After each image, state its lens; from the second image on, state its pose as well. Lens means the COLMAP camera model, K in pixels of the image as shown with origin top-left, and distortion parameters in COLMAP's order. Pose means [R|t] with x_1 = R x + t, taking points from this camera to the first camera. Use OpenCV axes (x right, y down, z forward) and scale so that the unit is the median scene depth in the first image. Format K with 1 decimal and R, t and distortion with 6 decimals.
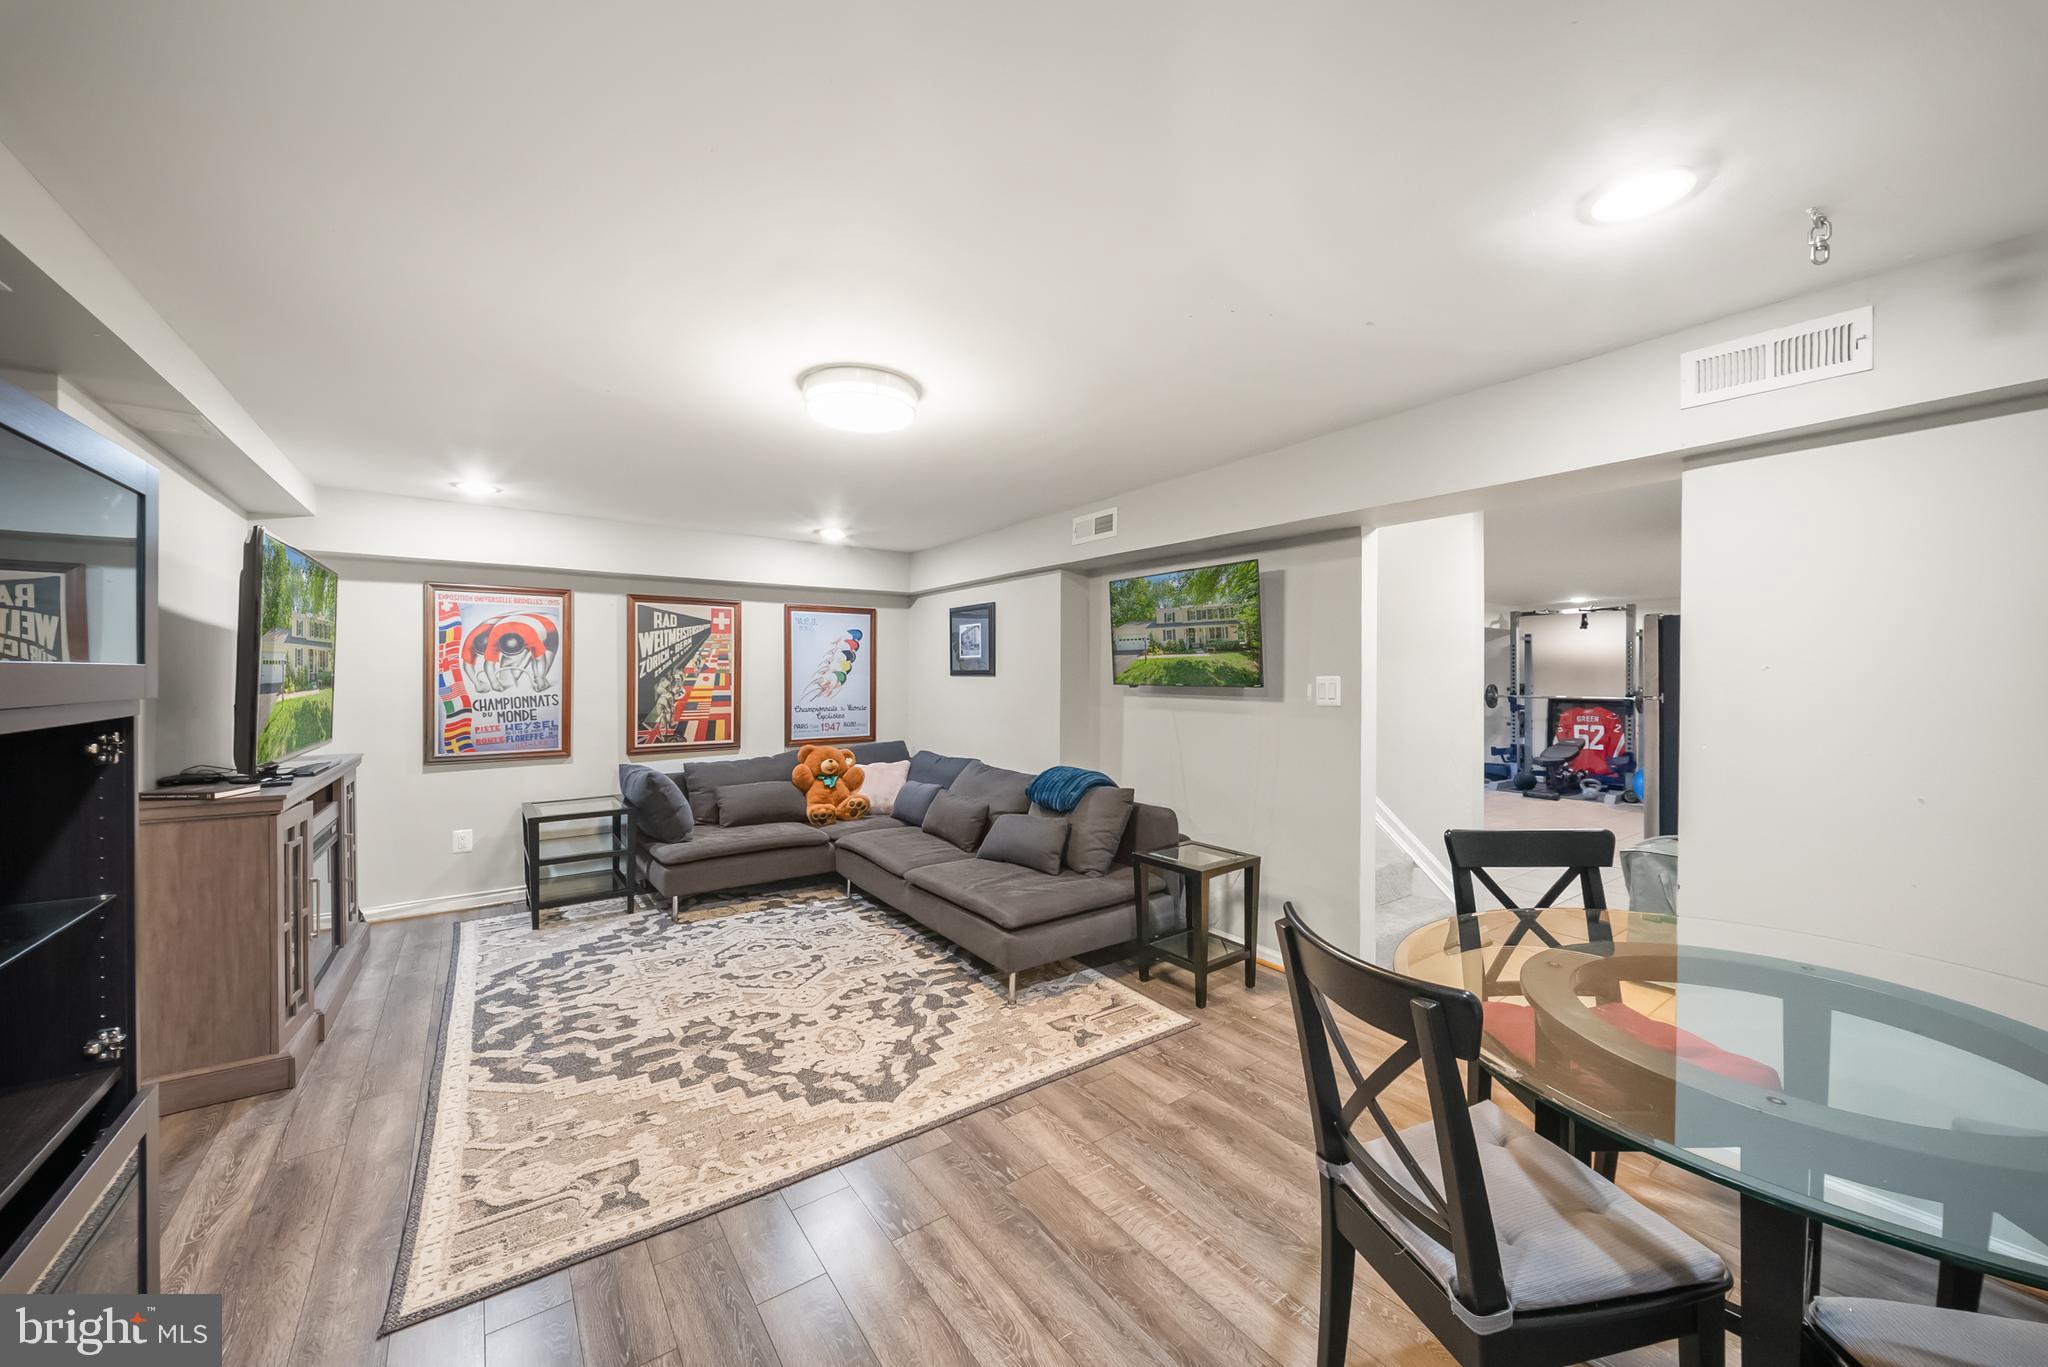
lens RADIAL K [[759.4, 0, 1028.8], [0, 759.4, 674.8], [0, 0, 1]] dist [0.000657, -0.000104]
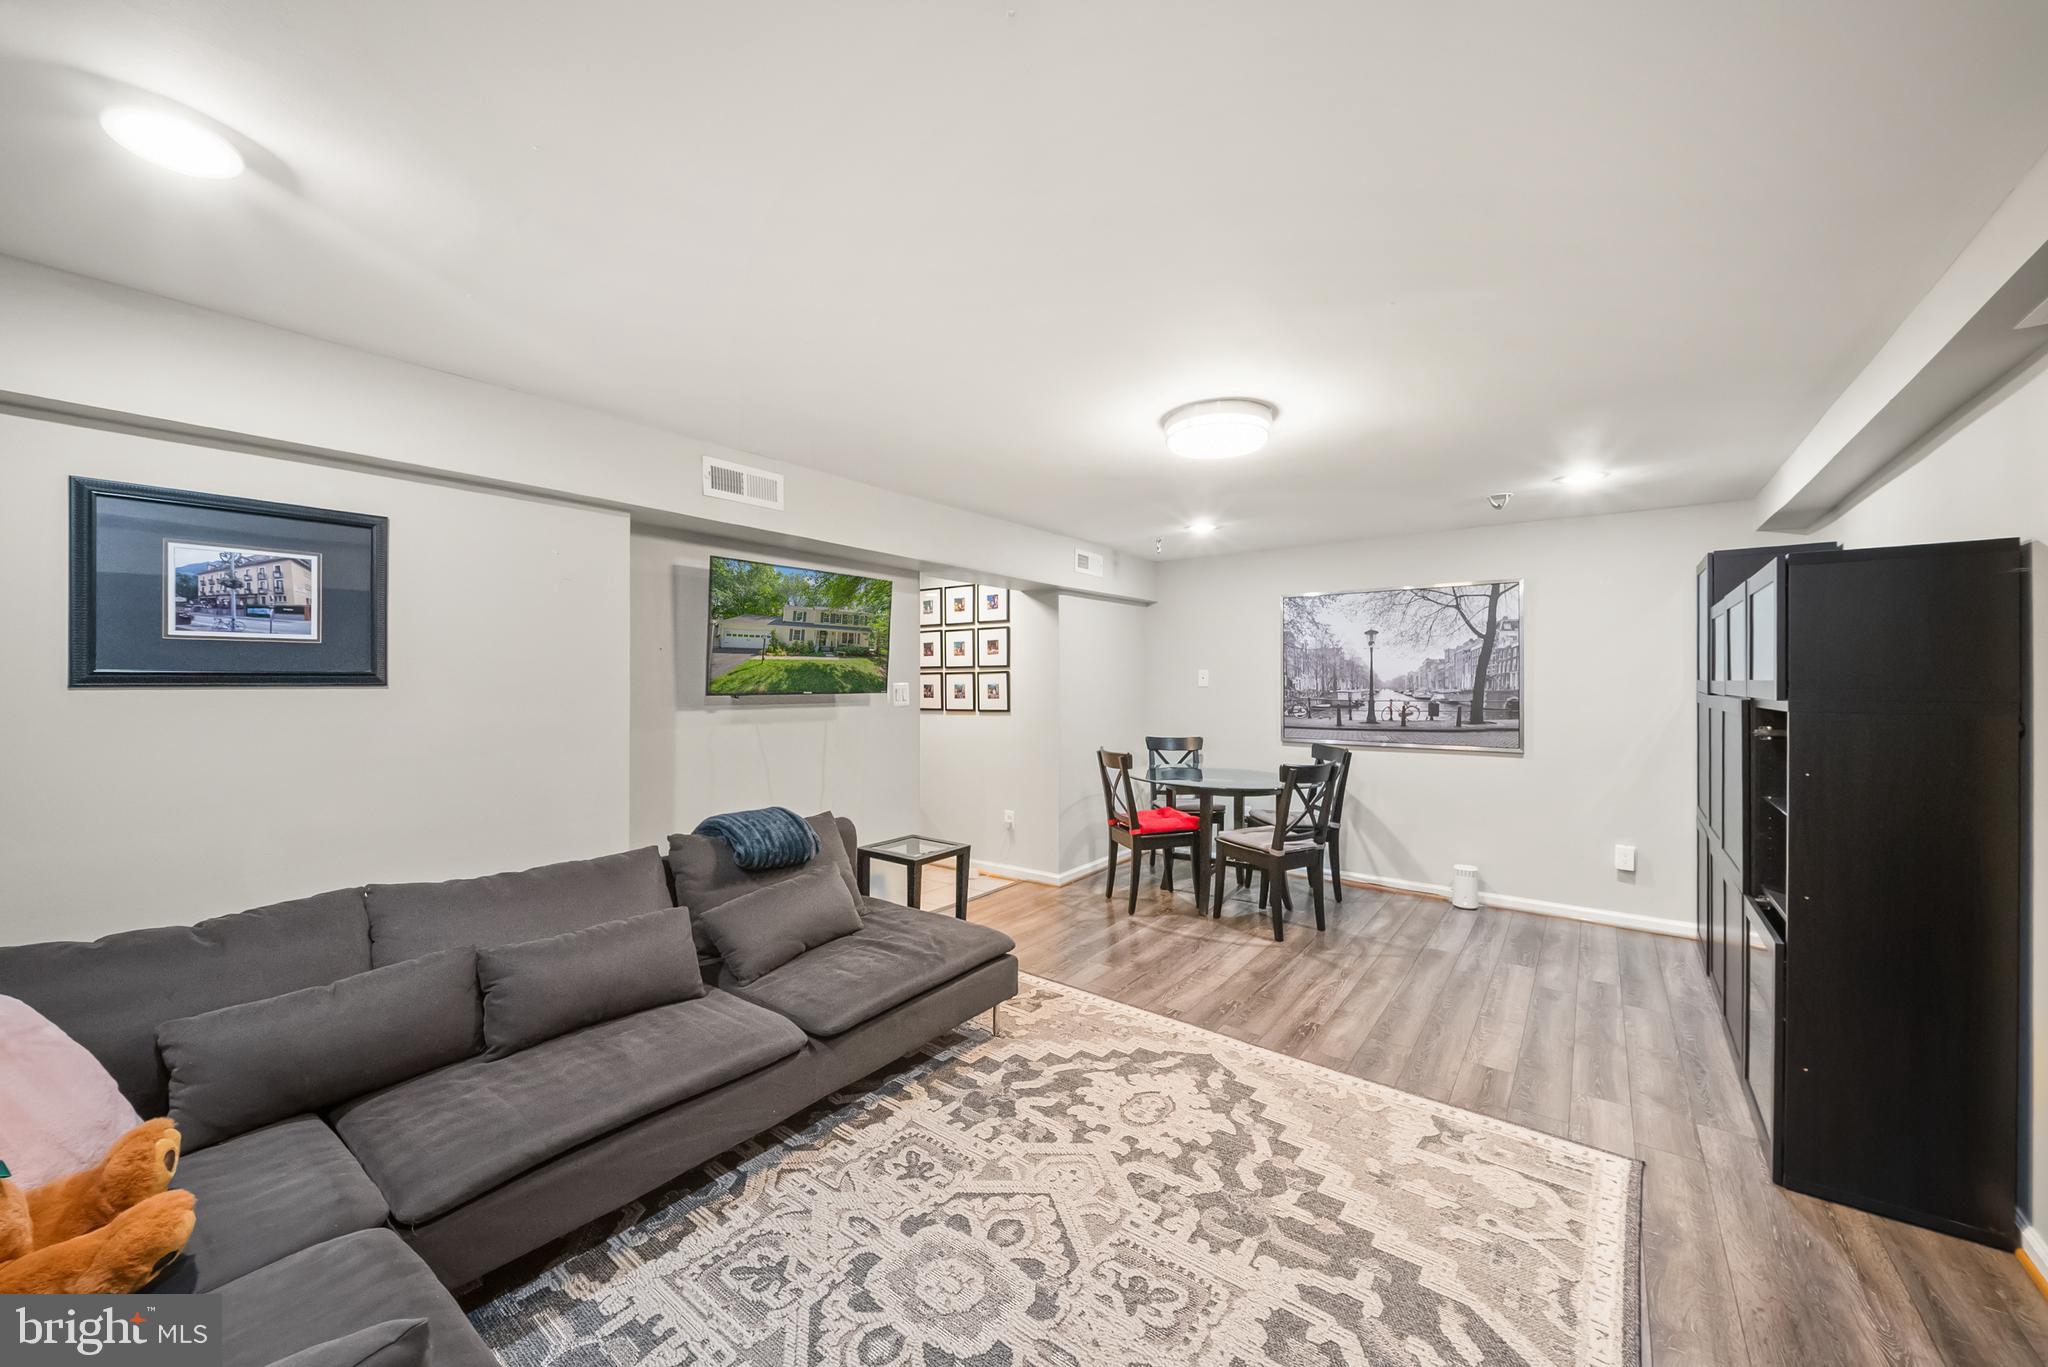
lens RADIAL K [[759.4, 0, 1028.8], [0, 759.4, 674.8], [0, 0, 1]] dist [0.000657, -0.000104]
pose [[-0.298480, -0.003404, 0.954410, -0.725545], [-0.002690, 0.999993, 0.002726, -0.008407], [-0.954412, -0.001754, -0.298487, 0.978046]]
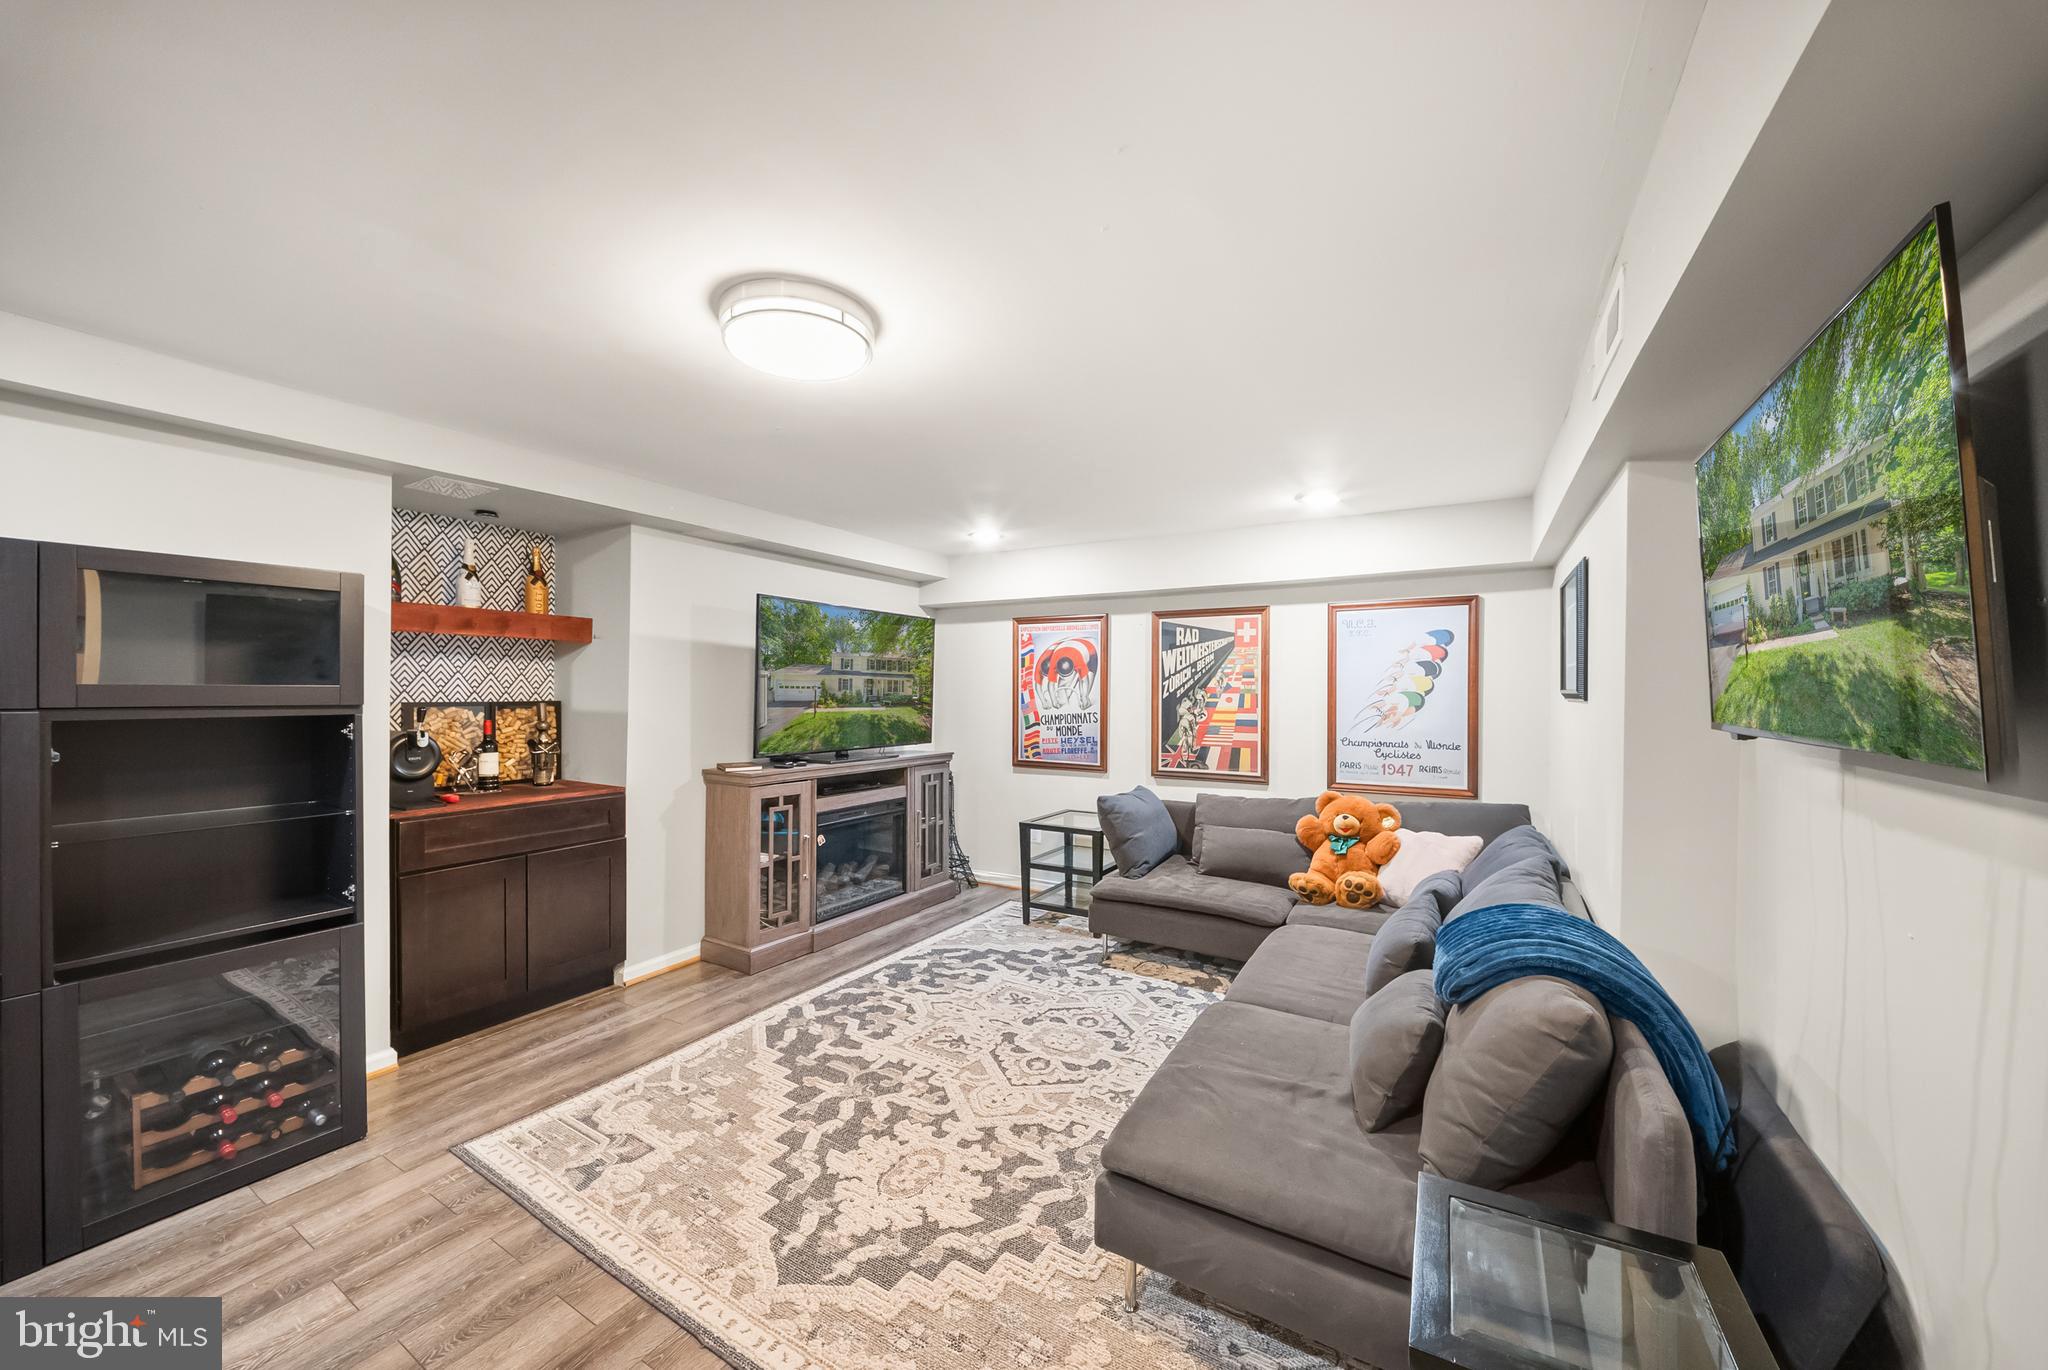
lens RADIAL K [[741.2, 0, 1014.7], [0, 741.2, 695.0], [0, 0, 1]] dist [-0.000756, -0.000143]
pose [[0.386539, 0.006549, -0.922250, 0.337622], [-0.006061, 0.999971, 0.004560, -0.003304], [0.922253, 0.003827, 0.386567, 0.567905]]
